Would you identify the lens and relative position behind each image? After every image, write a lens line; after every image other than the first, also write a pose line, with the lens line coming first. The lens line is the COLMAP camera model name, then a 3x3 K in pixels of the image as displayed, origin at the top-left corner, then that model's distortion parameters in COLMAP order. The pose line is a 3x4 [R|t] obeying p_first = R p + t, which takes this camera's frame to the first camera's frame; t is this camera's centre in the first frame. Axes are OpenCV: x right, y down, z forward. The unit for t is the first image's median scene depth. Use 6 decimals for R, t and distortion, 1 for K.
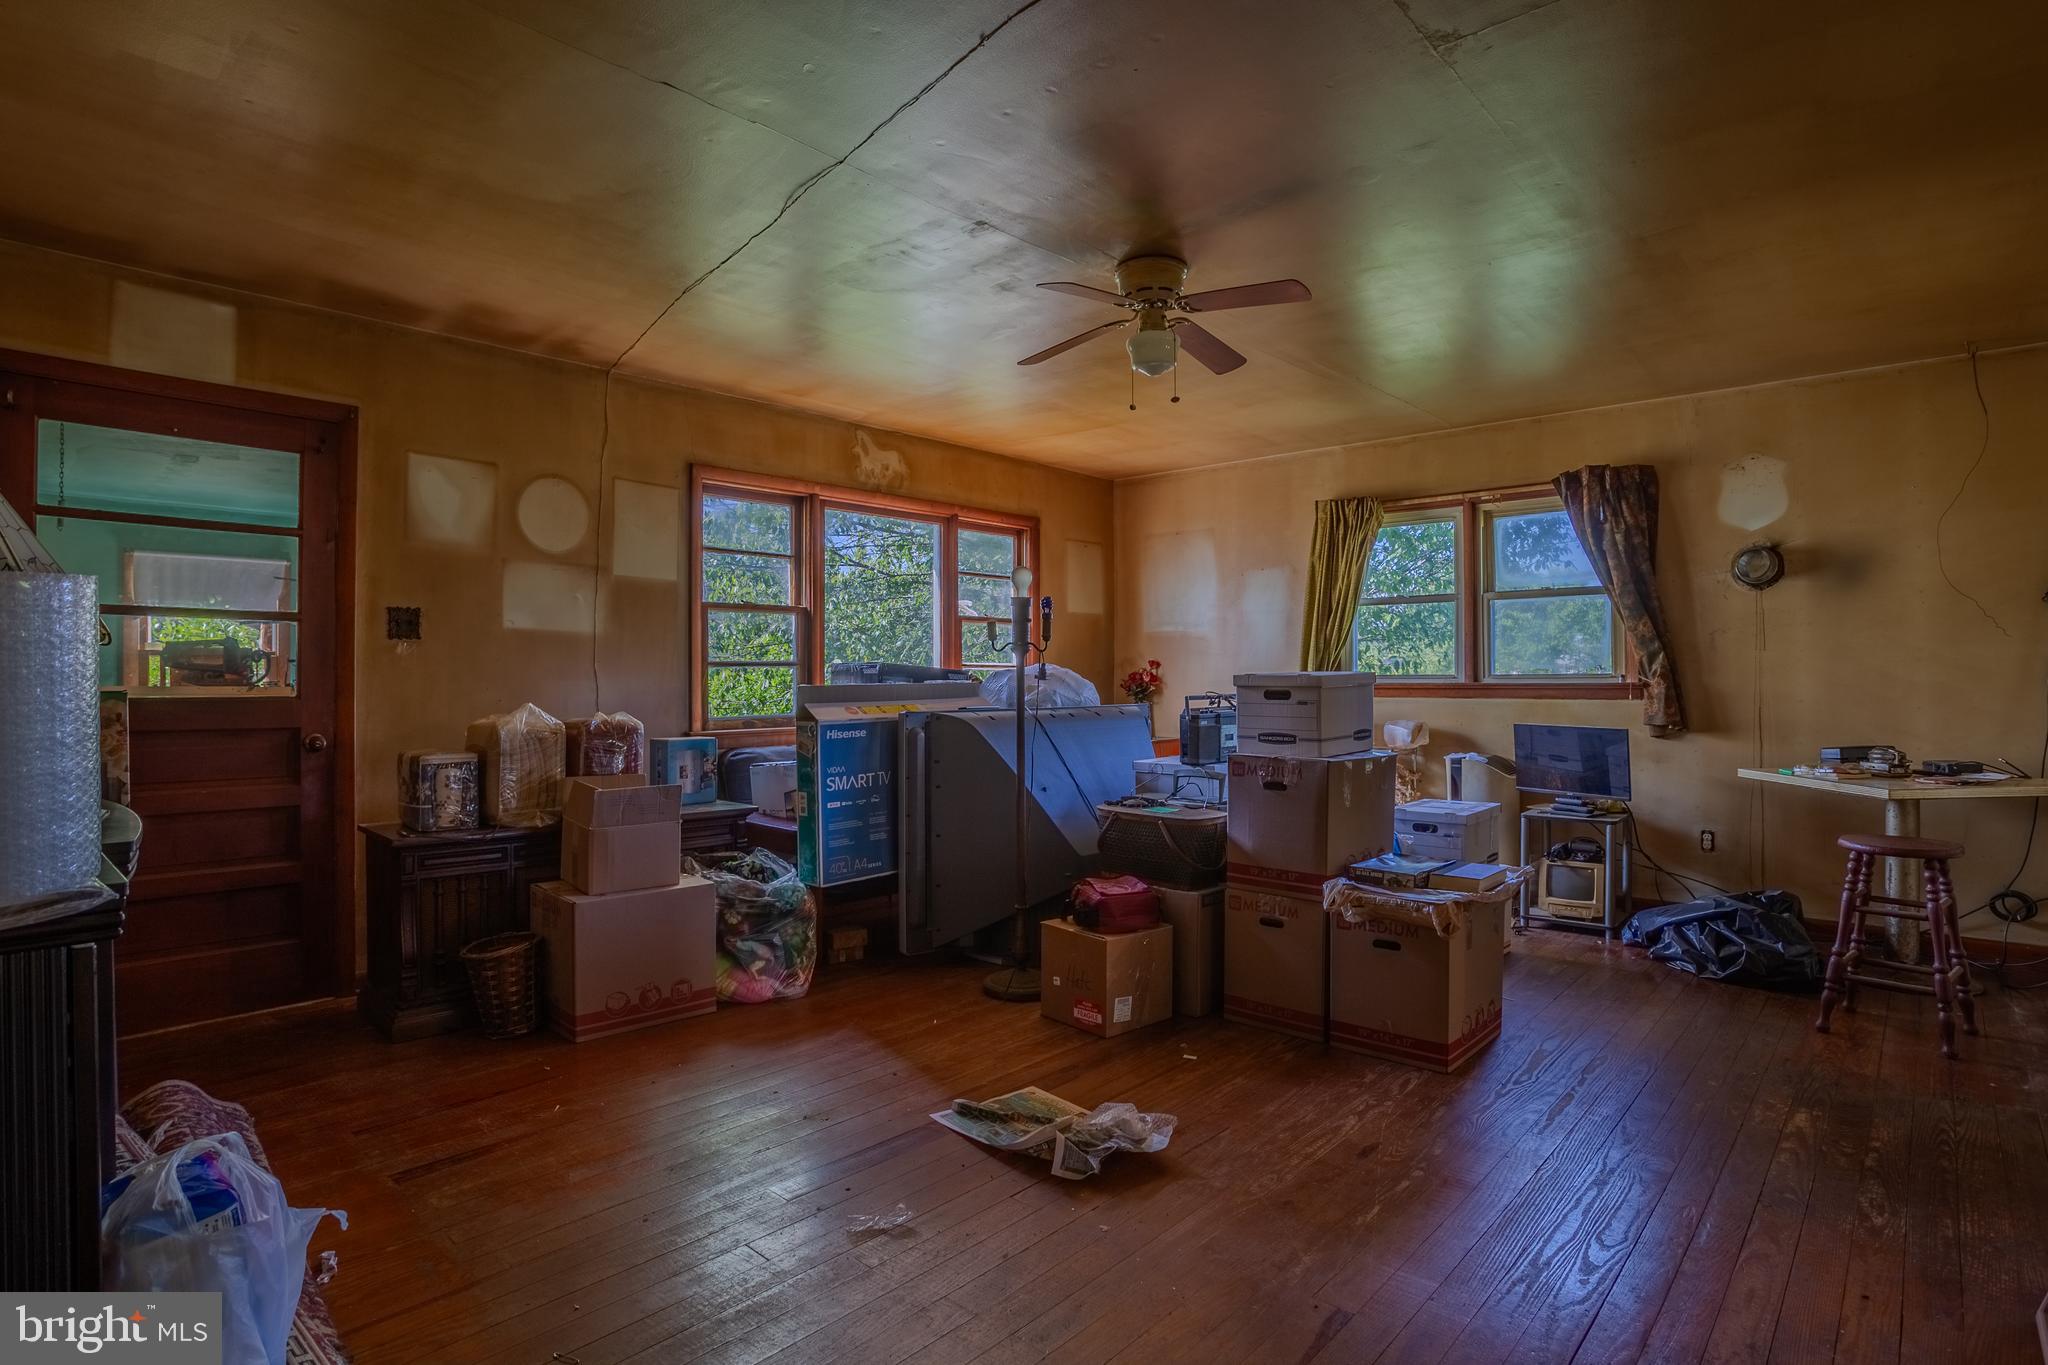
lens RADIAL K [[1048.6, 0, 1006.9], [0, 1048.6, 678.5], [0, 0, 1]] dist [-0.060140, 0.033091]
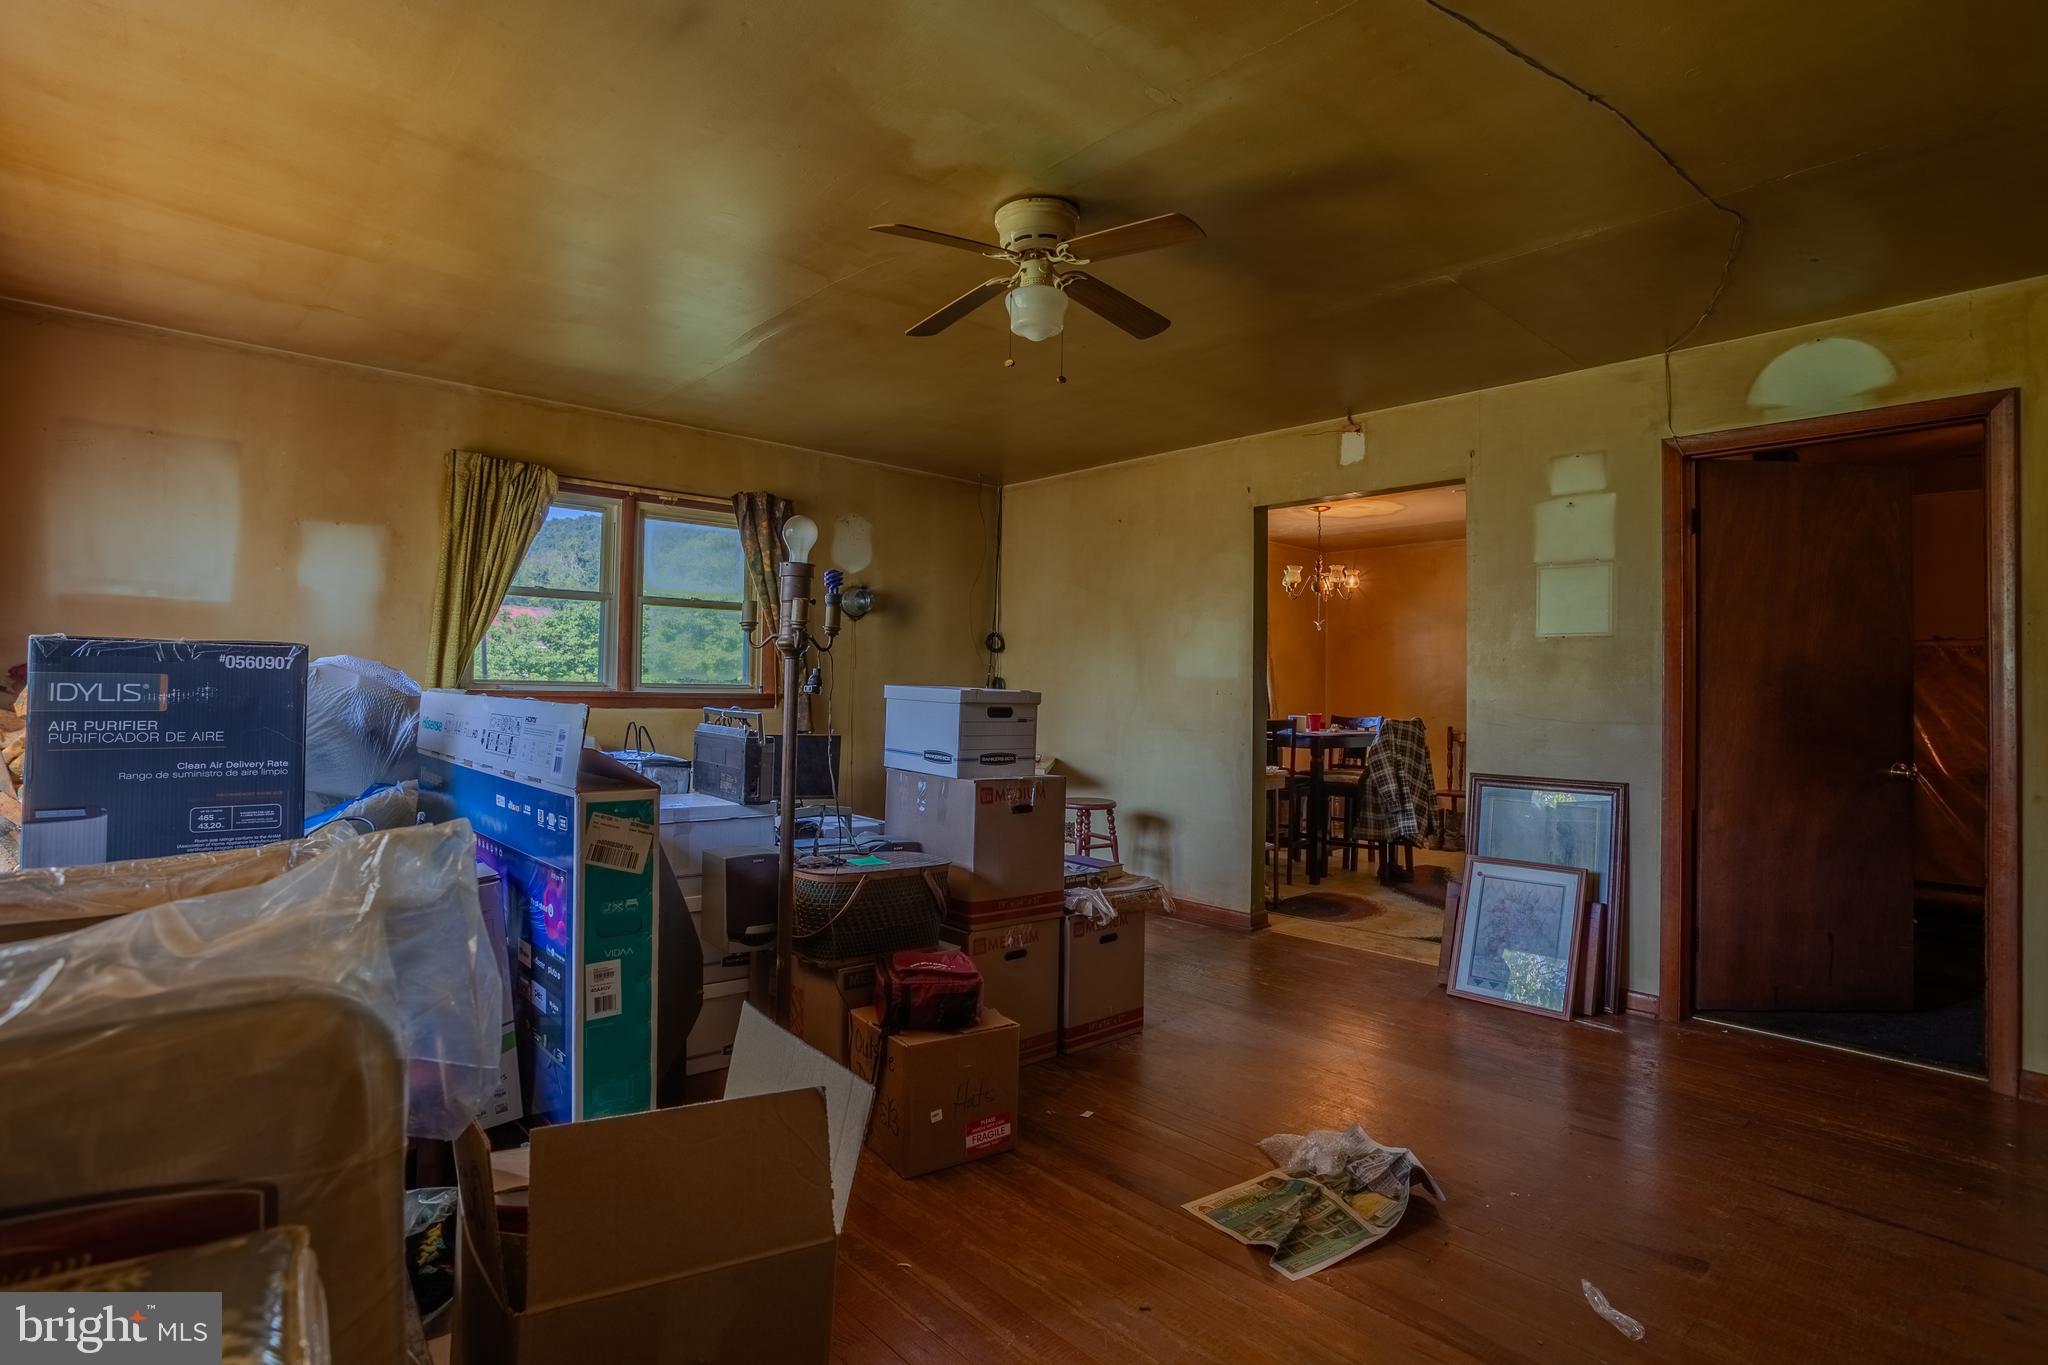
lens RADIAL K [[1005.9, 0, 1016.9], [0, 1005.9, 680.9], [0, 0, 1]] dist [-0.067349, 0.029764]
pose [[0.117051, 0.013486, 0.993034, -0.476785], [-0.018550, 0.999763, -0.011391, -0.001938], [-0.992953, -0.017087, 0.117273, 0.660452]]
